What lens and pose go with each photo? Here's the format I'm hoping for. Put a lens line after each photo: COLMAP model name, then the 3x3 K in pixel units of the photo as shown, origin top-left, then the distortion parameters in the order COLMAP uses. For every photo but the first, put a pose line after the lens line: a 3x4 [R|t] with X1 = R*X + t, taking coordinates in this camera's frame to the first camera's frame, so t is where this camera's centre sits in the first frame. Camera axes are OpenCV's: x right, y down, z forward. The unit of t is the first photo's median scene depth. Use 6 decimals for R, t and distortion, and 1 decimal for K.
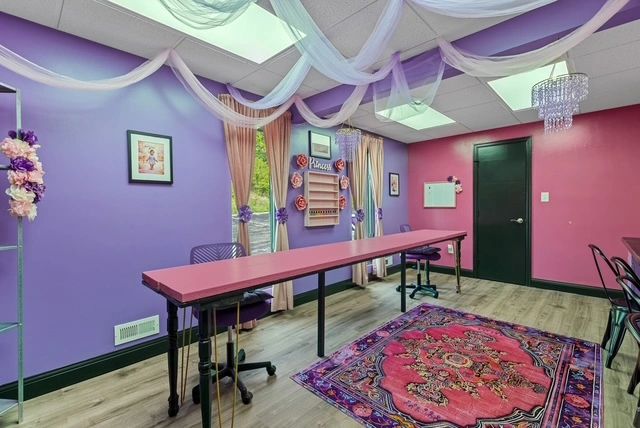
lens RADIAL K [[287.0, 0, 318.0], [0, 287.0, 211.2], [0, 0, 1]] dist [0.004633, -0.000052]
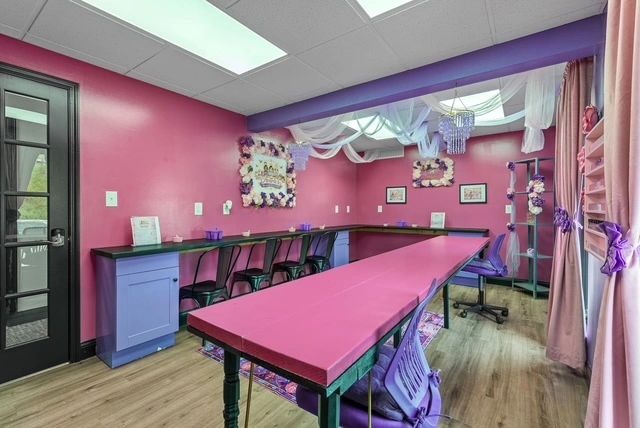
lens RADIAL K [[287.0, 0, 317.2], [0, 287.0, 211.4], [0, 0, 1]] dist [0.004633, -0.000052]
pose [[-0.989586, 0.010780, -0.143539, 0.544223], [0.007220, 0.999654, 0.025302, -0.030000], [0.143762, 0.024002, -0.989321, 1.571696]]
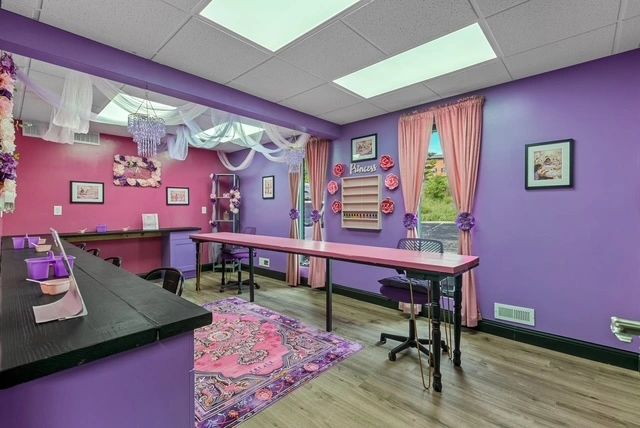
lens RADIAL K [[287.0, 0, 314.4], [0, 287.0, 211.6], [0, 0, 1]] dist [0.004633, -0.000052]
pose [[0.020465, 0.016263, -0.999658, 1.194314], [-0.013480, 0.999781, 0.015989, -0.026436], [0.999700, 0.013149, 0.020680, 0.959730]]
